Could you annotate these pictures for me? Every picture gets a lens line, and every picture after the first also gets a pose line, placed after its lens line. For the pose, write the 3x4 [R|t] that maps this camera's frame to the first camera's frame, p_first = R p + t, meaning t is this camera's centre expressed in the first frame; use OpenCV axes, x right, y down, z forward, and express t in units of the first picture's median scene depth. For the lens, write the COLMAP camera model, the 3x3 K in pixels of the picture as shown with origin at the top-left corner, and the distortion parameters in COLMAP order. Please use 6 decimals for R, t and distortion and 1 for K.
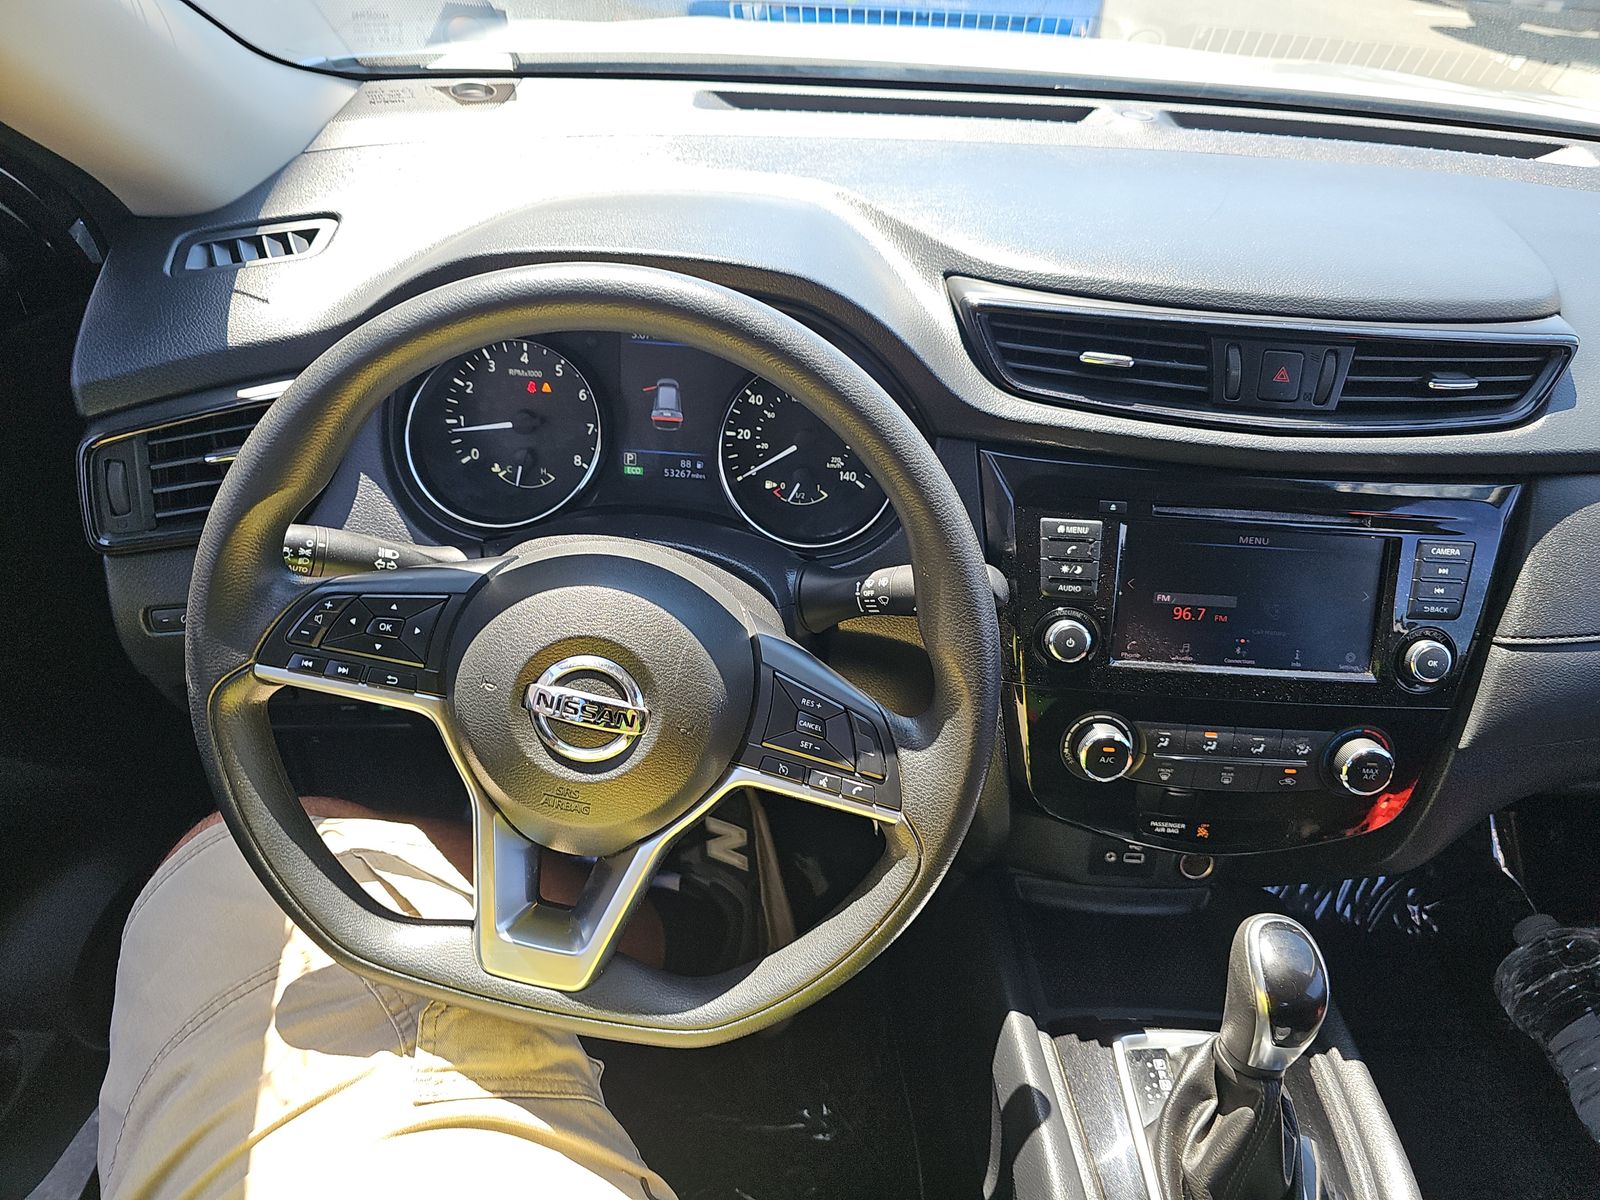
lens RADIAL K [[1054.2, 0, 797.8], [0, 1054.2, 596.2], [0, 0, 1]] dist [0.042287, -0.046348]
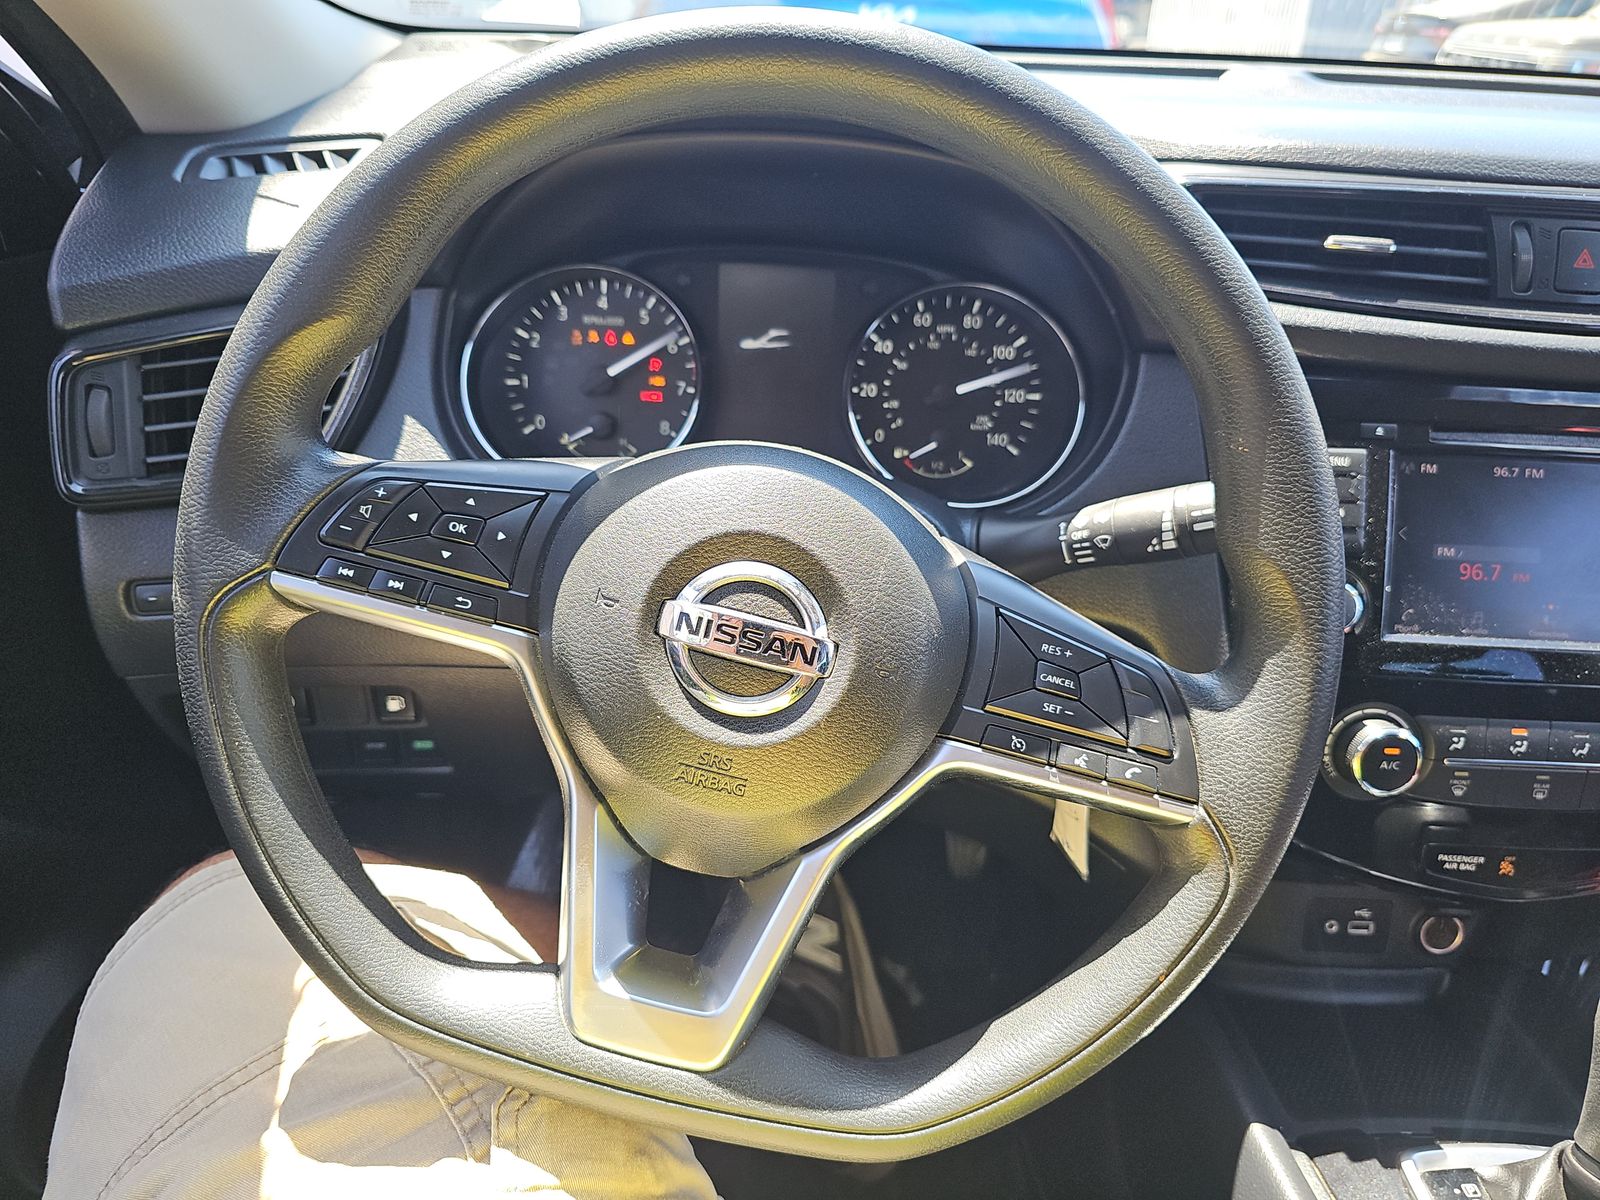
lens RADIAL K [[1081.0, 0, 801.5], [0, 1081.0, 604.8], [0, 0, 1]] dist [0.043723, -0.055318]
pose [[0.999869, -0.014567, -0.007003, -0.120171], [0.013710, 0.993852, -0.109863, 0.124119], [0.008560, 0.109753, 0.993922, 0.222801]]
